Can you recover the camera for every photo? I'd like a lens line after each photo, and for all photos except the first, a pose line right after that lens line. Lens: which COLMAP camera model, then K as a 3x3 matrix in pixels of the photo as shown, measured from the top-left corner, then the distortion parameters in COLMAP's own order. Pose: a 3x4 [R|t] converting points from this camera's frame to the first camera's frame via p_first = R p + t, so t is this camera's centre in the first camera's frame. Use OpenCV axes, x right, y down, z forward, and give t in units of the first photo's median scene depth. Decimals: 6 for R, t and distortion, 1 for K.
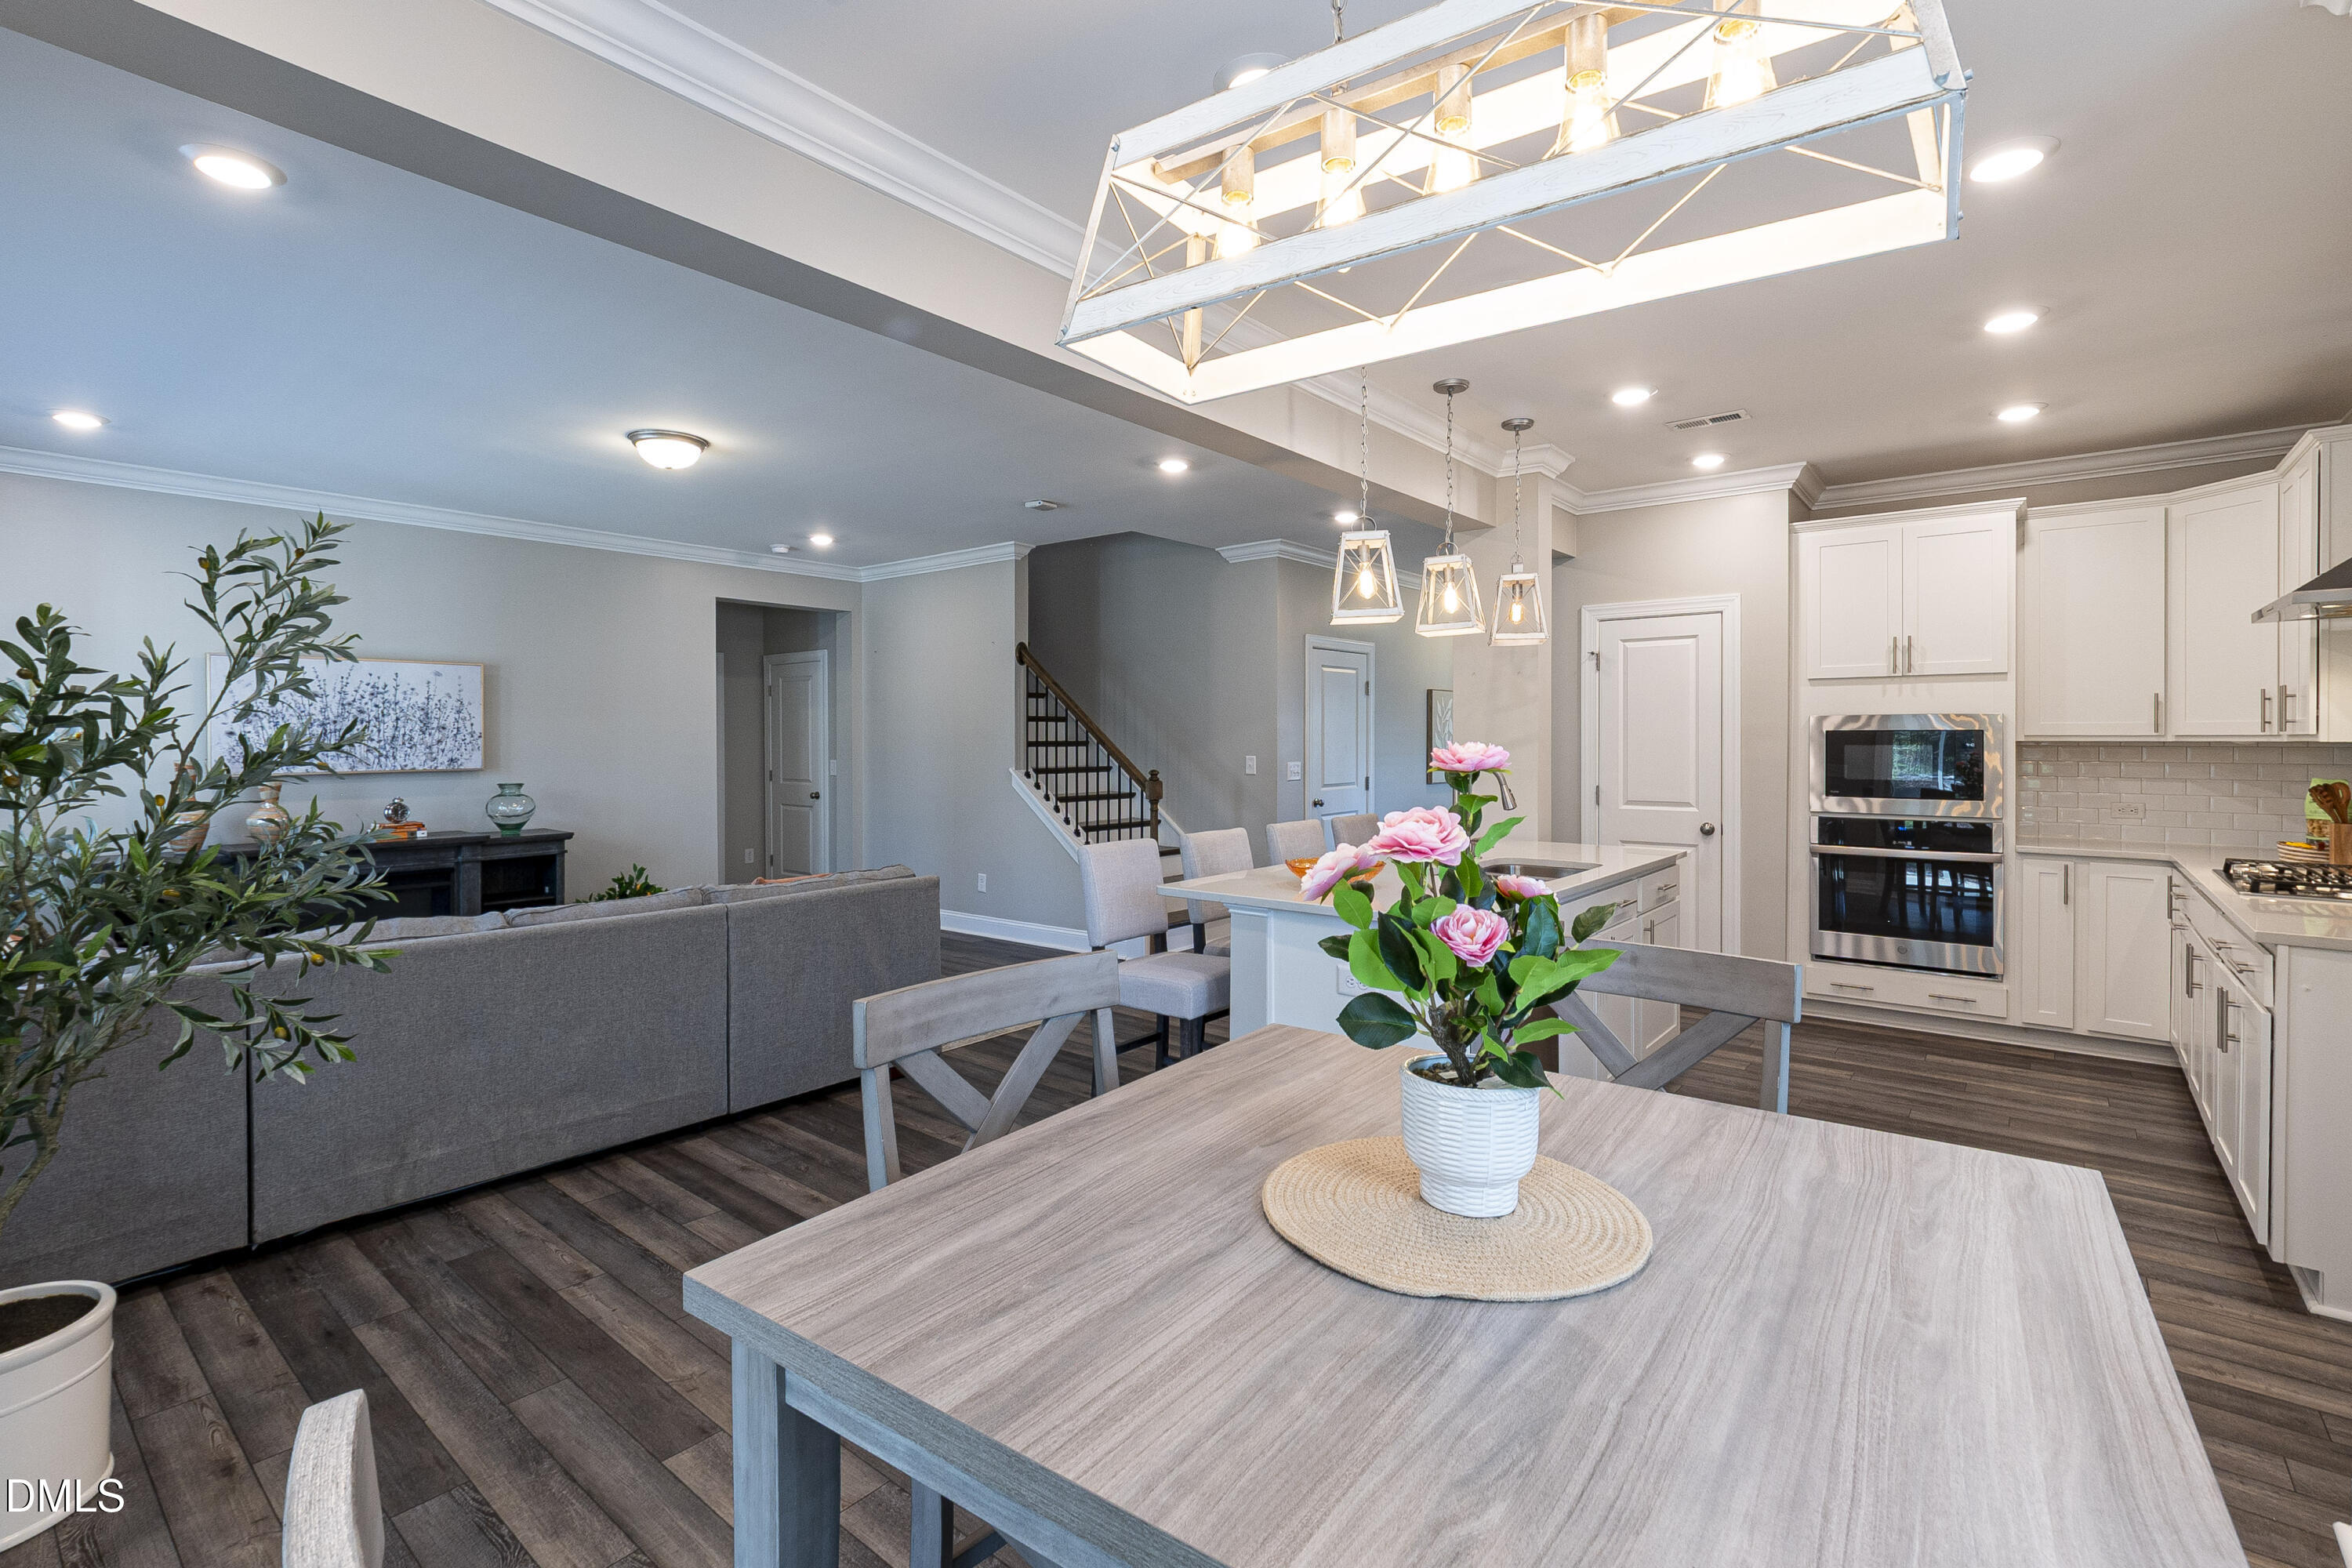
lens RADIAL K [[1051.7, 0, 1163.2], [0, 1051.7, 738.2], [0, 0, 1]] dist [-0.000746, -0.000130]
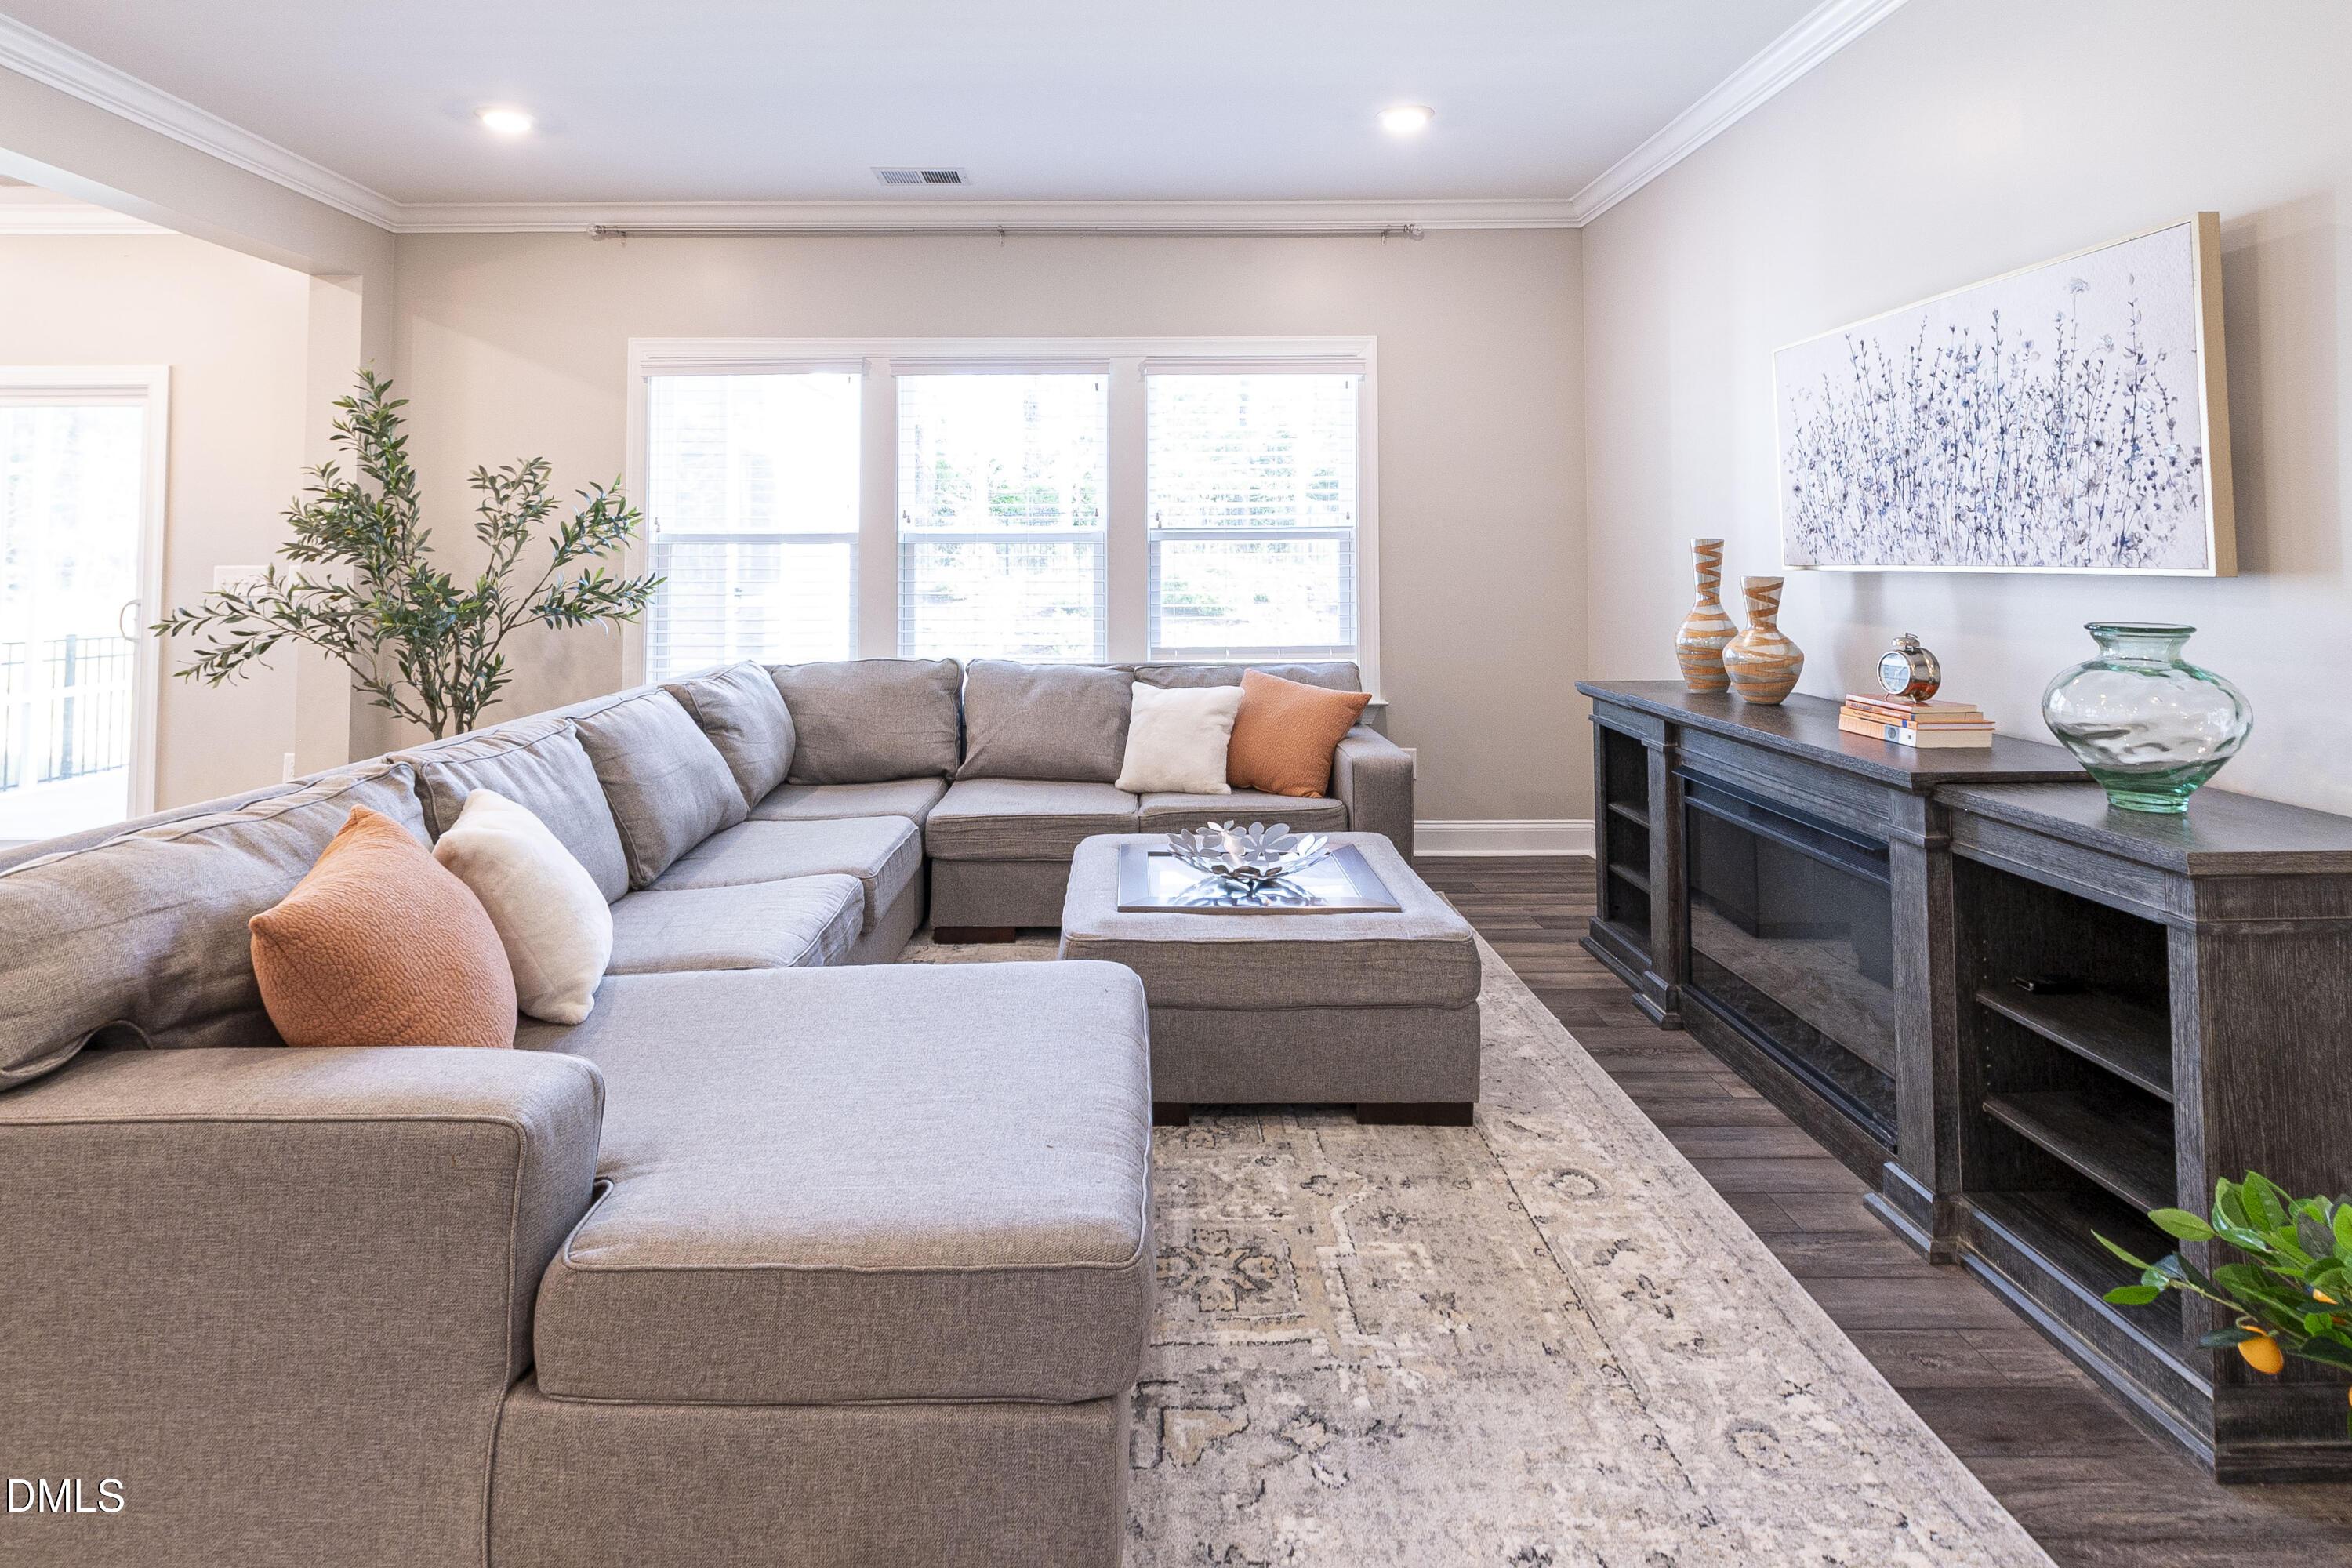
lens RADIAL K [[1120.3, 0, 1175.9], [0, 1120.3, 510.5], [0, 0, 1]] dist [0.002194, -0.001225]
pose [[-0.764909, -0.018681, -0.643867, -0.235474], [0.006453, 0.999307, -0.036660, 0.022105], [0.644106, -0.032196, -0.764258, 1.075011]]
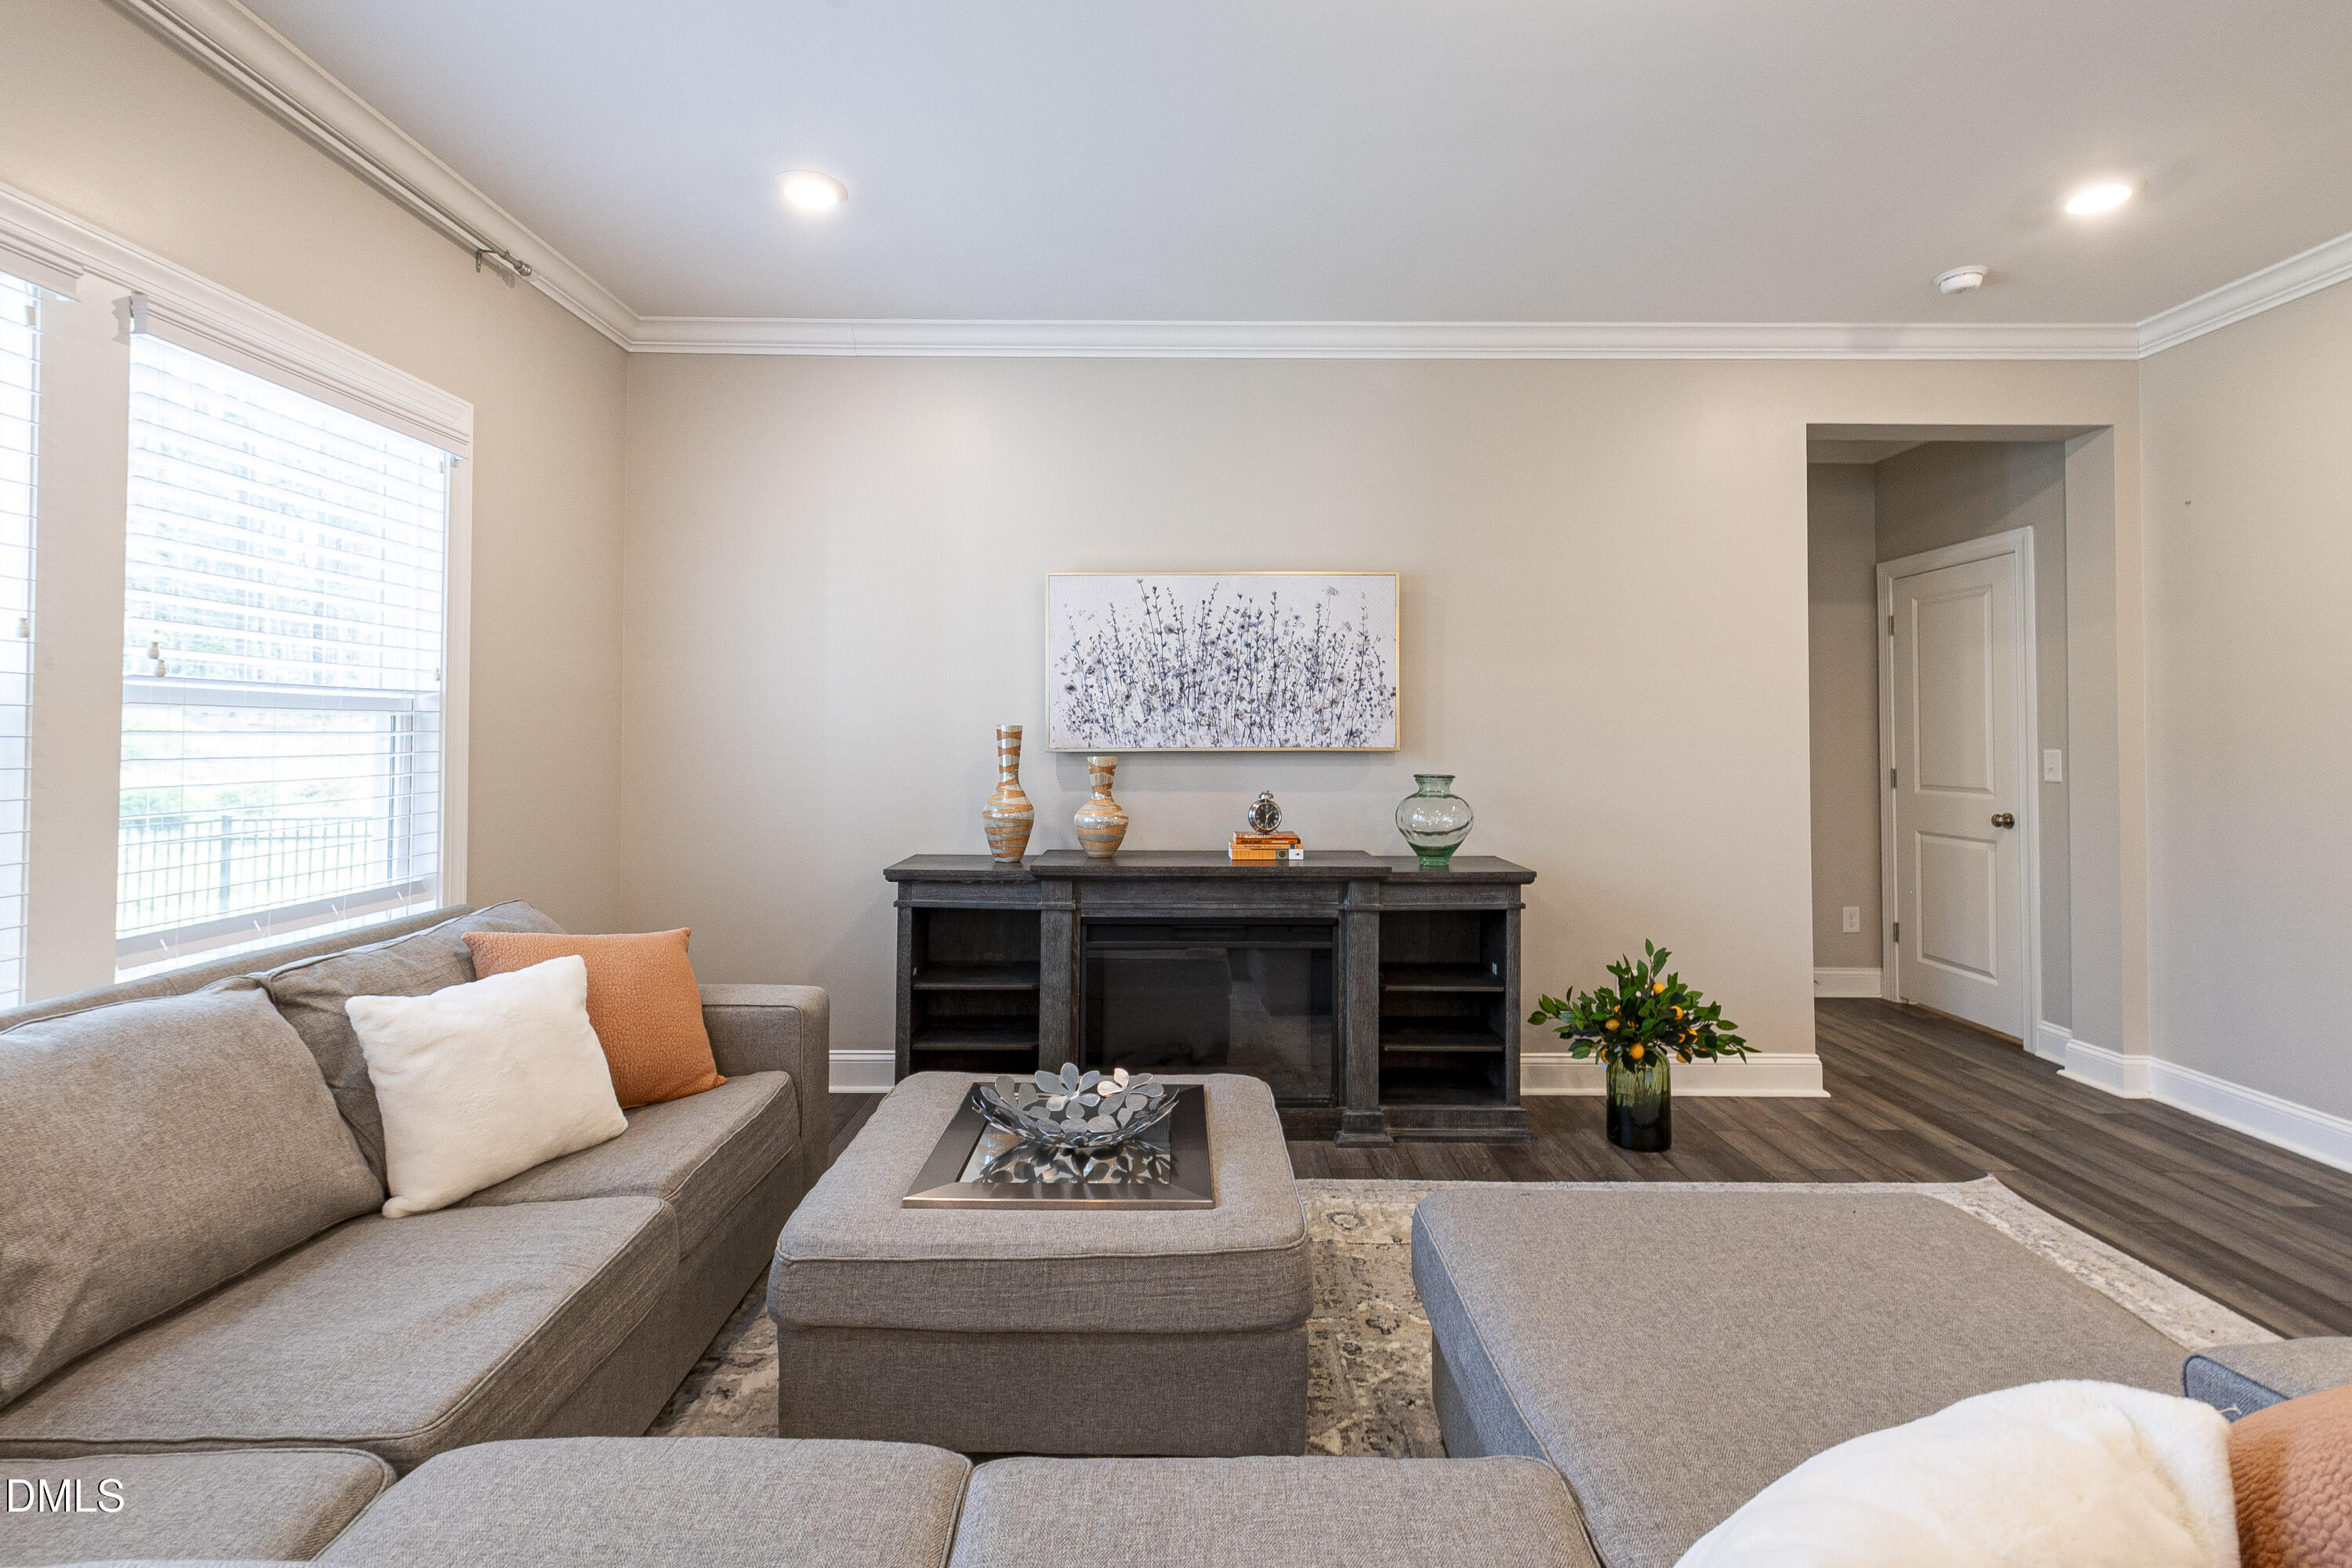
lens RADIAL K [[1051.7, 0, 1163.2], [0, 1051.7, 738.2], [0, 0, 1]] dist [-0.000746, -0.000130]
pose [[0.620939, 0.002530, -0.783854, -0.270380], [-0.003553, 0.999994, 0.000414, 0.023841], [0.783850, 0.002528, 0.620944, 0.540005]]
